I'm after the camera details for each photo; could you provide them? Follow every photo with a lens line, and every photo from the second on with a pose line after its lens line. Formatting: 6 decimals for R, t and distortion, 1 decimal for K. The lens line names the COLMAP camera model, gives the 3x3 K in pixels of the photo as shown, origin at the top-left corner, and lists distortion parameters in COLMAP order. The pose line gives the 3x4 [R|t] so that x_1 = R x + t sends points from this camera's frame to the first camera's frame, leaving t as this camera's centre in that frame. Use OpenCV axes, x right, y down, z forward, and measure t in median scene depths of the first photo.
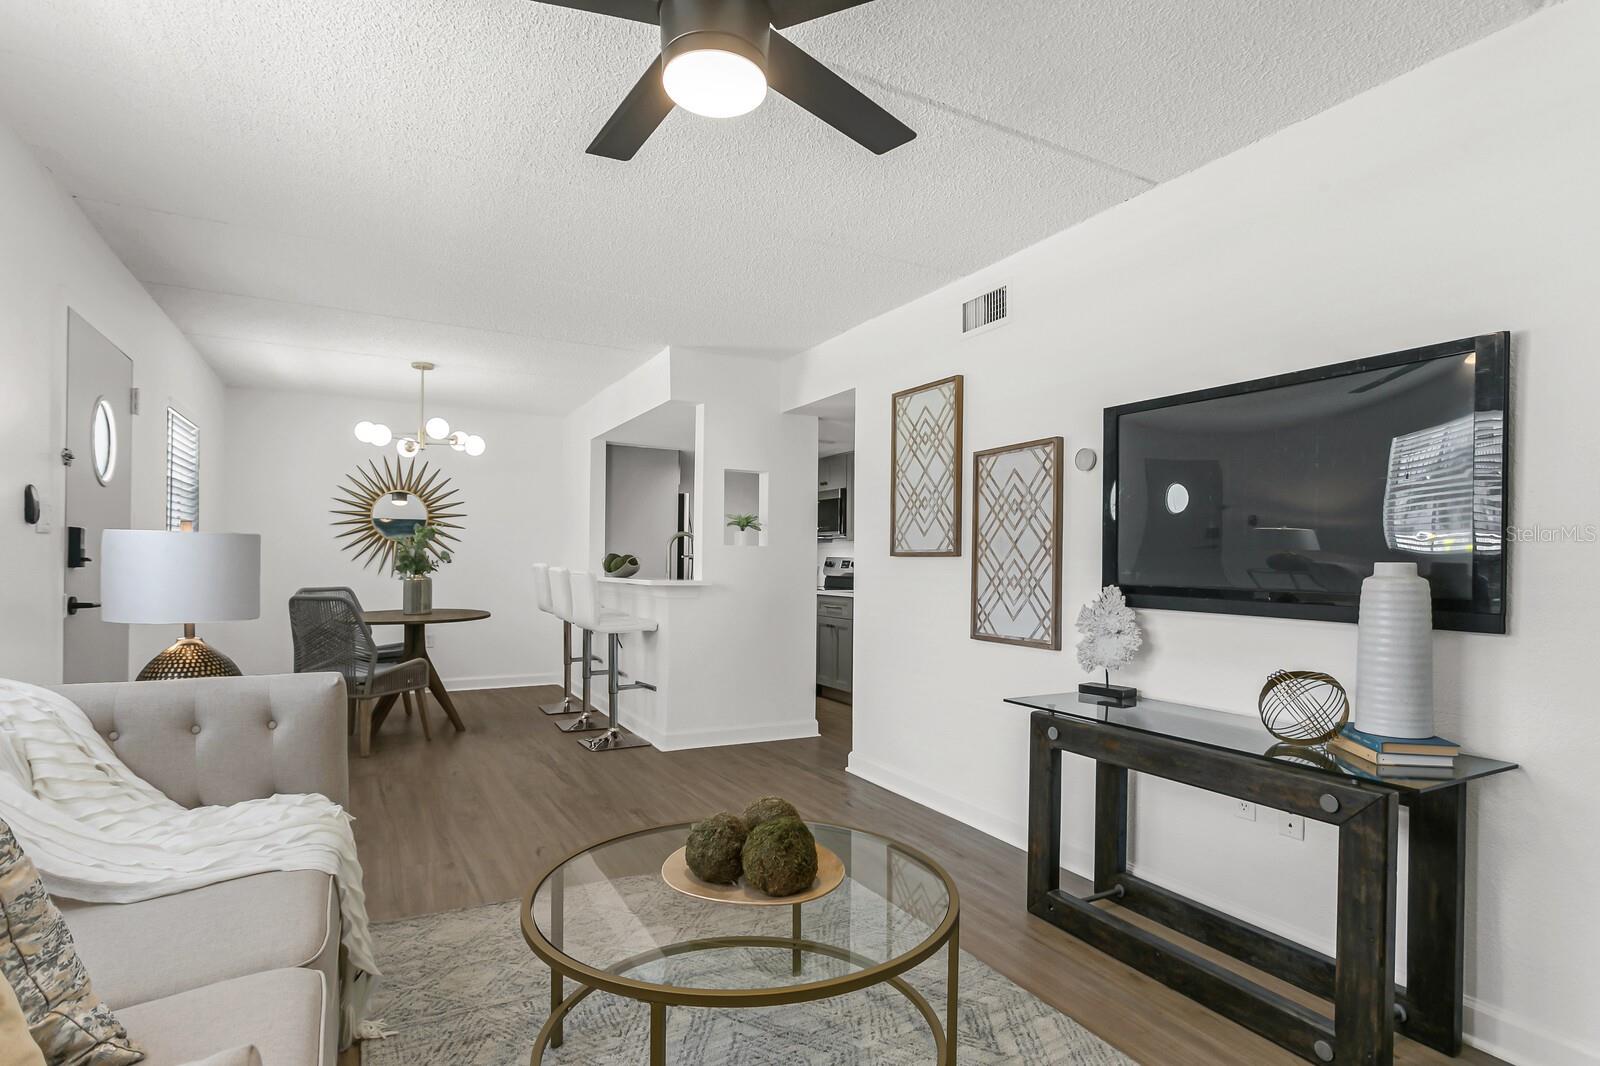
lens RADIAL K [[814.5, 0, 797.0], [0, 814.5, 563.5], [0, 0, 1]] dist [-0.002453, 0.000407]
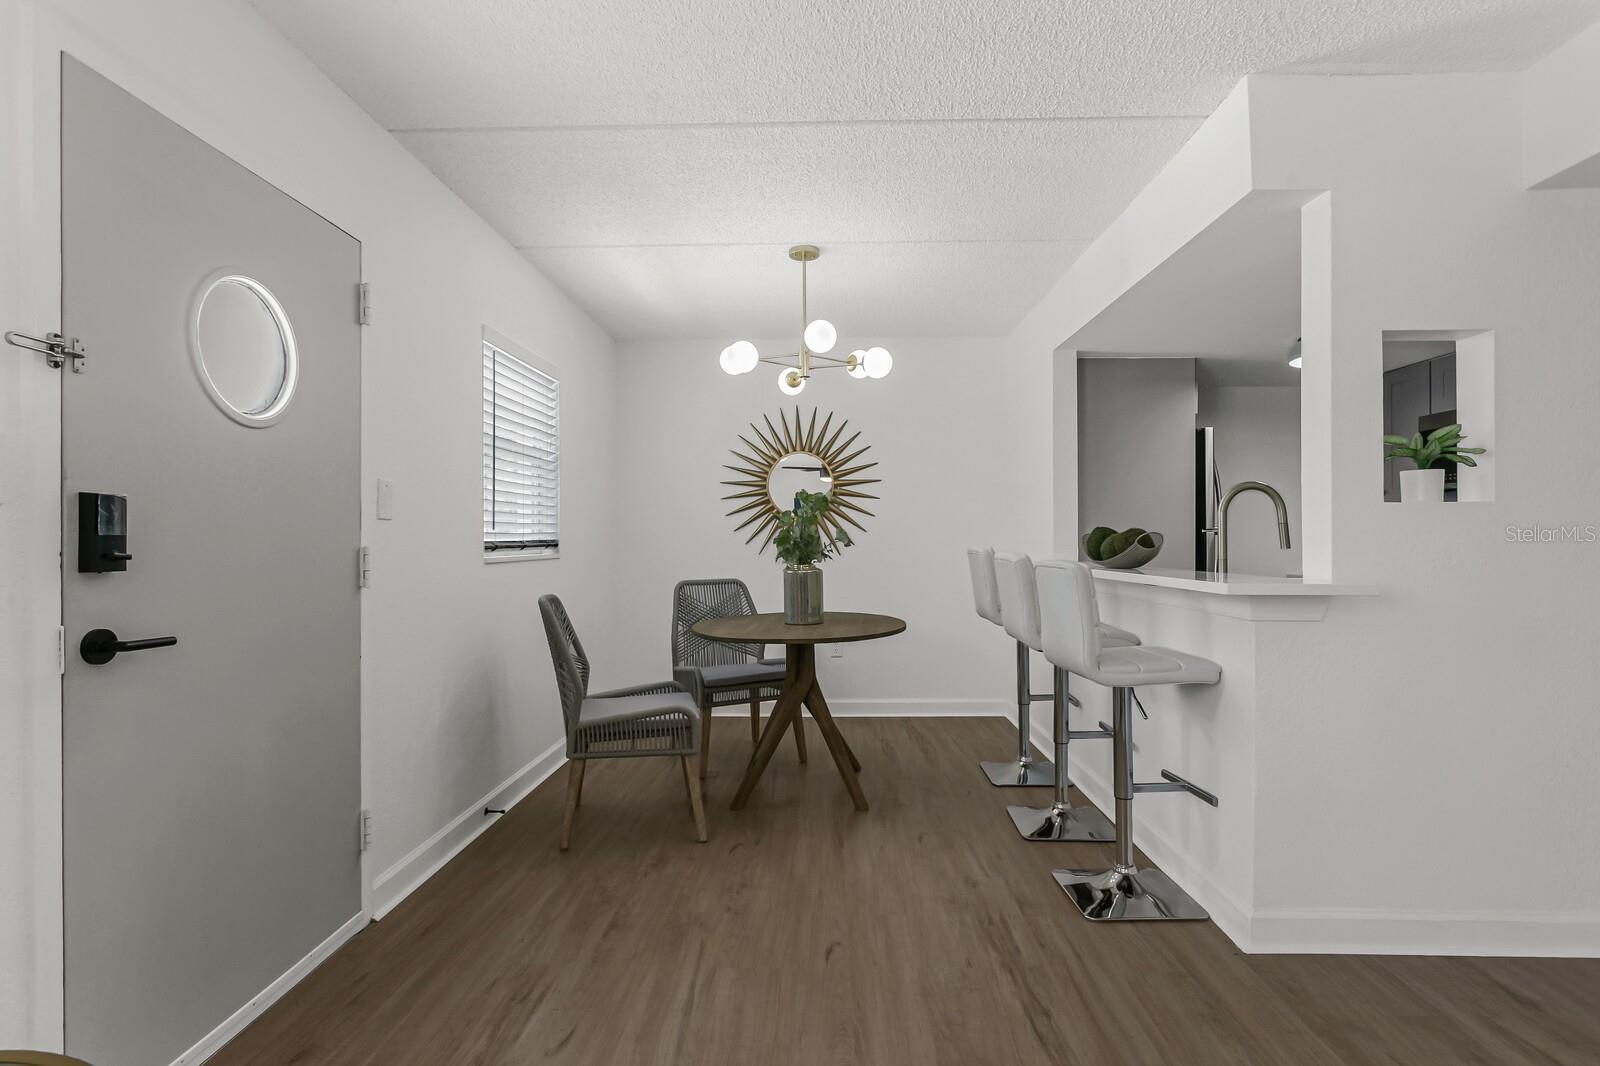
lens RADIAL K [[814.5, 0, 795.5], [0, 814.5, 534.5], [0, 0, 1]] dist [-0.002453, 0.000407]
pose [[0.866181, -0.016677, -0.499453, -0.138305], [0.013127, 0.999857, -0.010620, -0.004486], [0.499559, 0.002642, 0.866276, 0.427610]]
